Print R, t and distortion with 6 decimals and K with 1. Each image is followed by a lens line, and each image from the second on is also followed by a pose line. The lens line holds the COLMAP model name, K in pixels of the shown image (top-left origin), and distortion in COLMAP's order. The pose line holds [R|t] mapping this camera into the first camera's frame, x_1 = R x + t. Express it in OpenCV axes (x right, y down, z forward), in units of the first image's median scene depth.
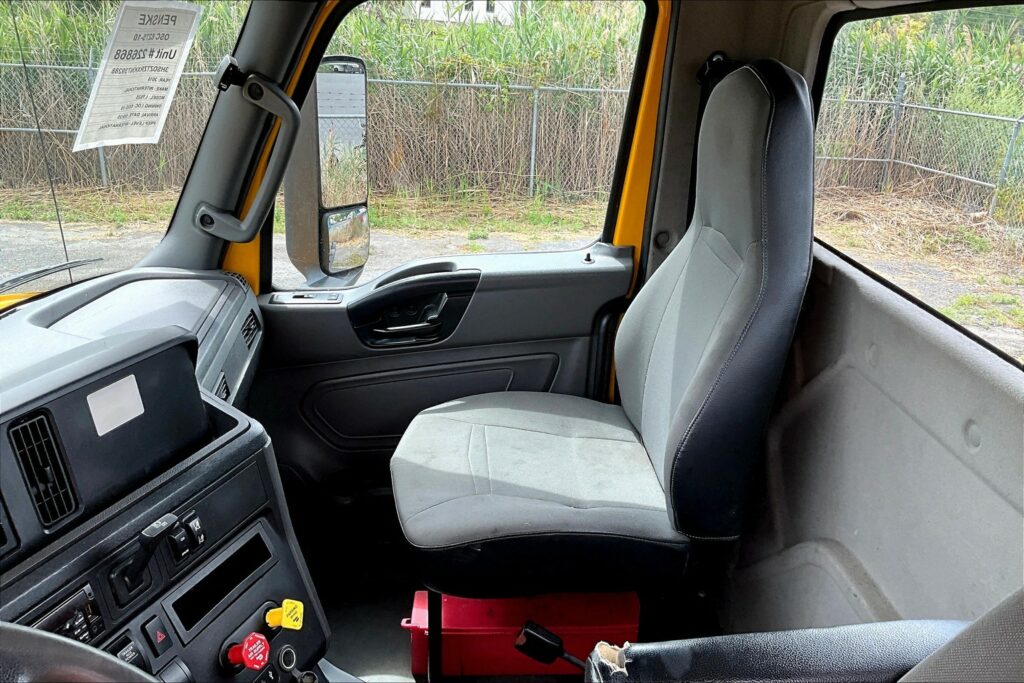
lens RADIAL K [[851.9, 0, 504.1], [0, 851.9, 335.8], [0, 0, 1]] dist [0.066806, -0.128367]
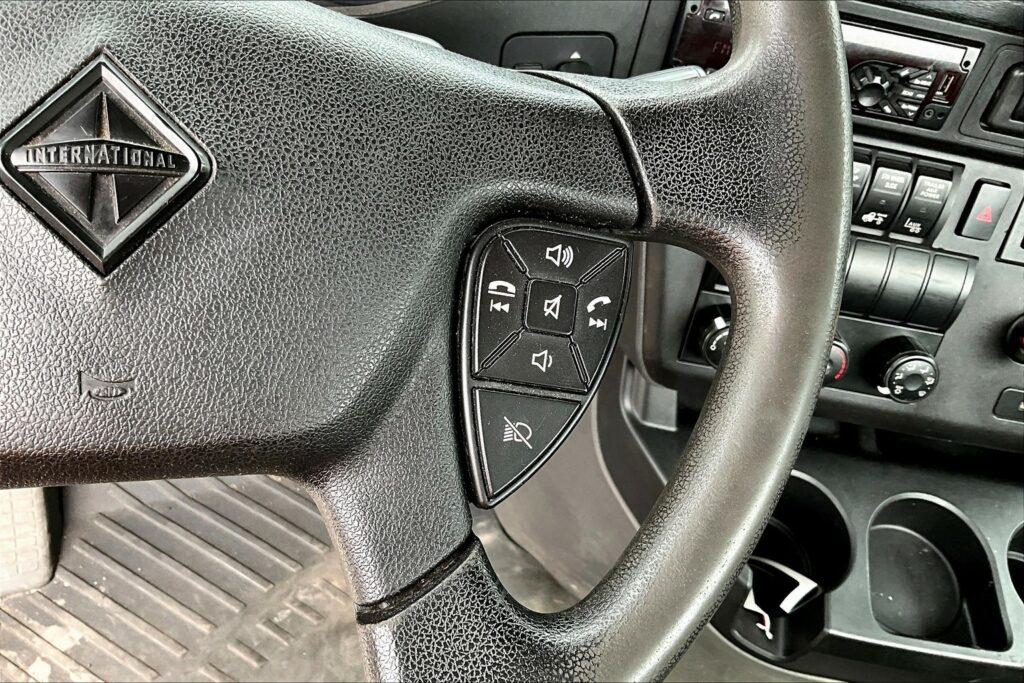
lens RADIAL K [[851.9, 0, 513.2], [0, 851.9, 342.8], [0, 0, 1]] dist [0.066806, -0.128367]
pose [[0.262868, 0.771050, -0.579985, -0.057325], [-0.461419, 0.628391, 0.626272, 0.170451], [0.847344, 0.102989, 0.520961, 0.382367]]
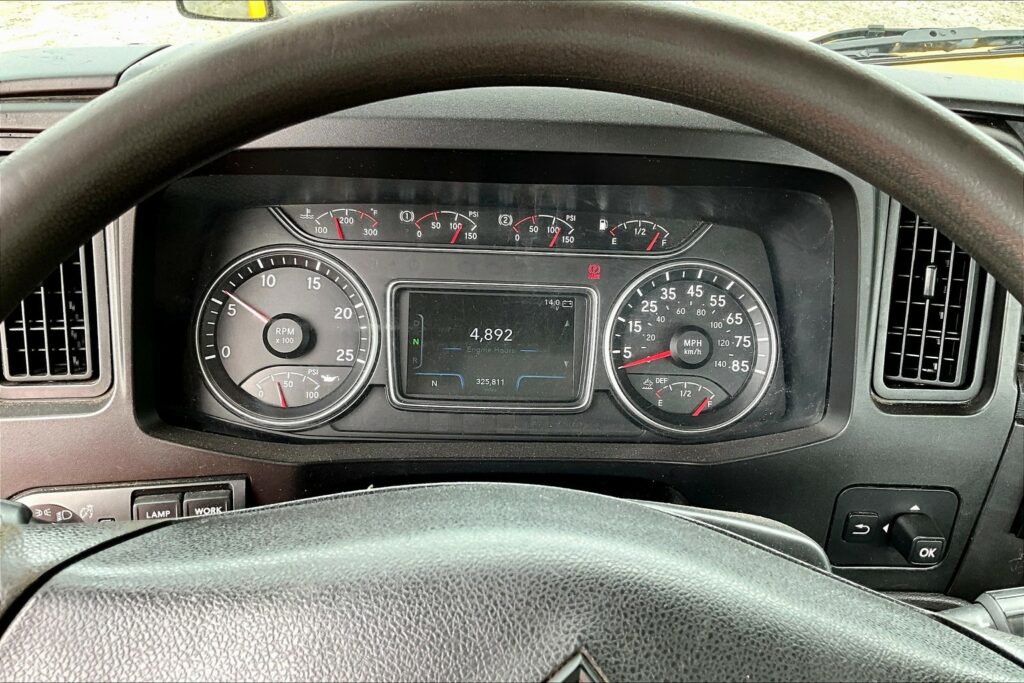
lens RADIAL K [[851.9, 0, 510.8], [0, 851.9, 345.4], [0, 0, 1]] dist [0.066806, -0.128367]
pose [[0.023625, 0.532486, -0.846109, -0.121613], [-0.387303, 0.785126, 0.483294, 0.146911], [0.921650, 0.316283, 0.224782, 0.310036]]
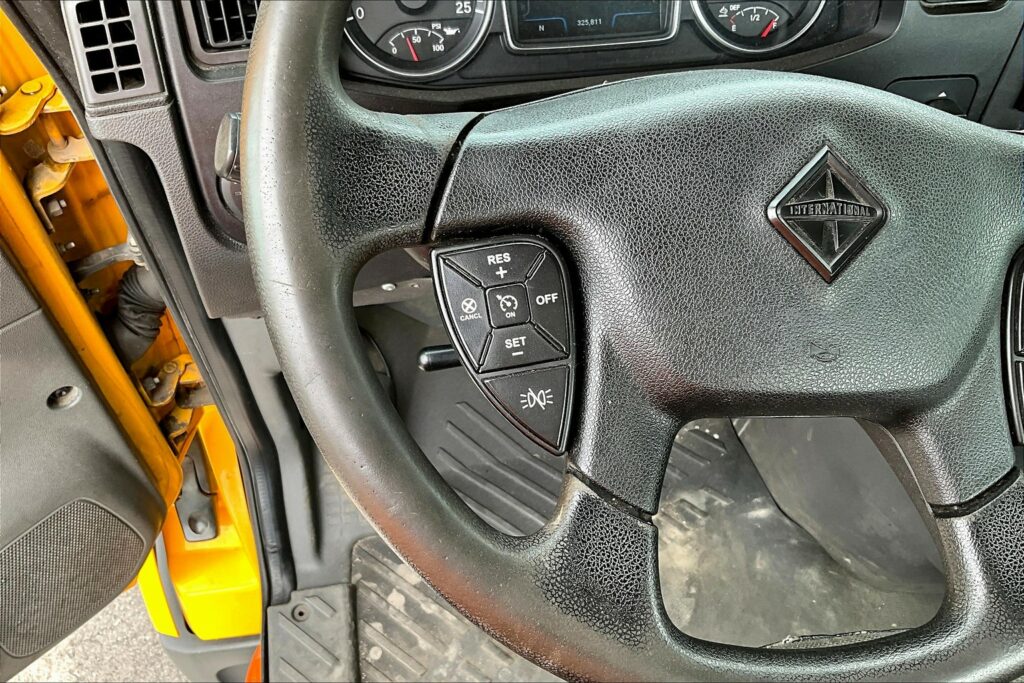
lens RADIAL K [[851.9, 0, 514.2], [0, 851.9, 348.3], [0, 0, 1]] dist [0.066806, -0.128367]
pose [[0.150641, 0.781211, -0.605819, -0.011384], [-0.363403, 0.613665, 0.700966, 0.160995], [0.919373, 0.114562, 0.376337, 0.166186]]
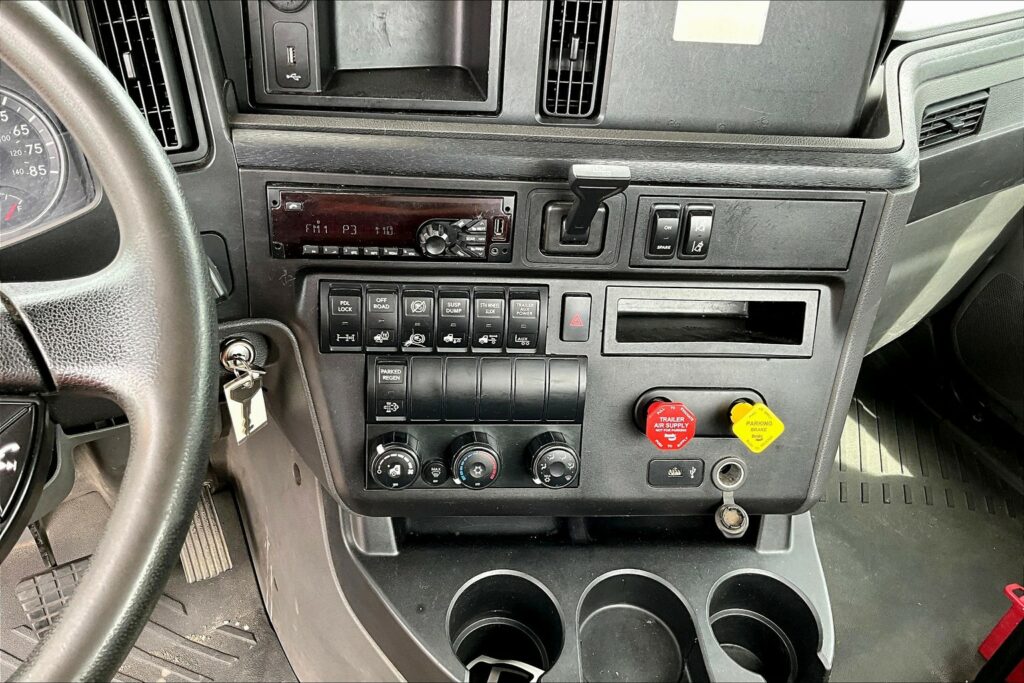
lens RADIAL K [[851.9, 0, 514.4], [0, 851.9, 339.3], [0, 0, 1]] dist [0.066806, -0.128367]
pose [[0.432494, 0.587365, -0.684070, 0.090157], [-0.372511, 0.807321, 0.457677, 0.041496], [0.821087, 0.056881, 0.567961, 0.512361]]
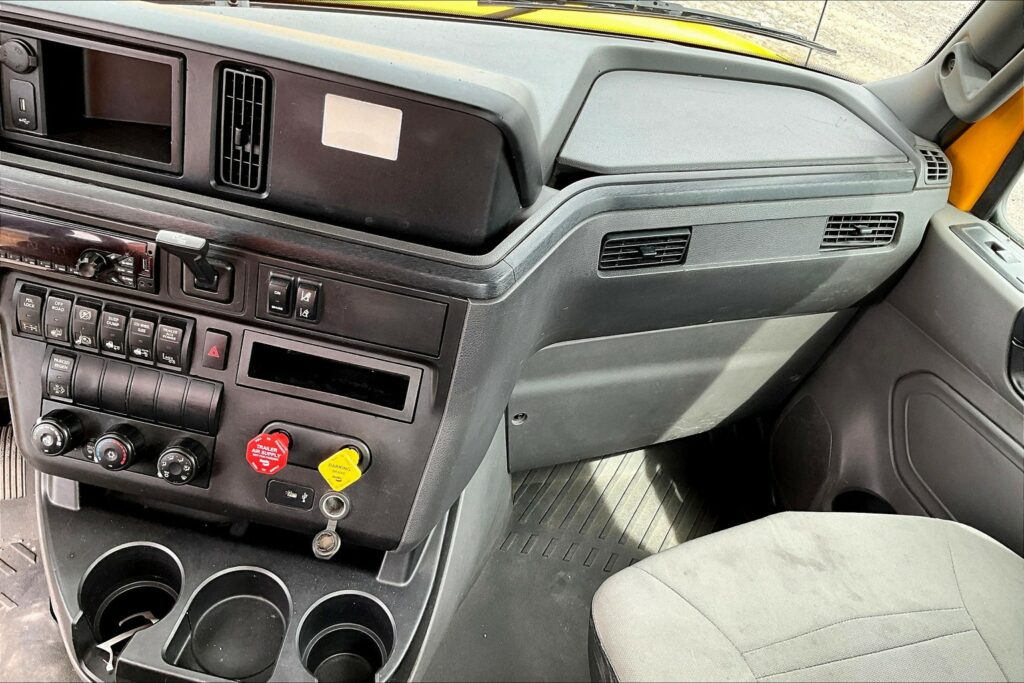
lens RADIAL K [[851.9, 0, 526.8], [0, 851.9, 344.7], [0, 0, 1]] dist [0.066806, -0.128367]
pose [[0.221372, 0.644196, -0.732124, 0.321167], [-0.475911, 0.726646, 0.495474, -0.254468], [0.851177, 0.238742, 0.467439, 0.820650]]
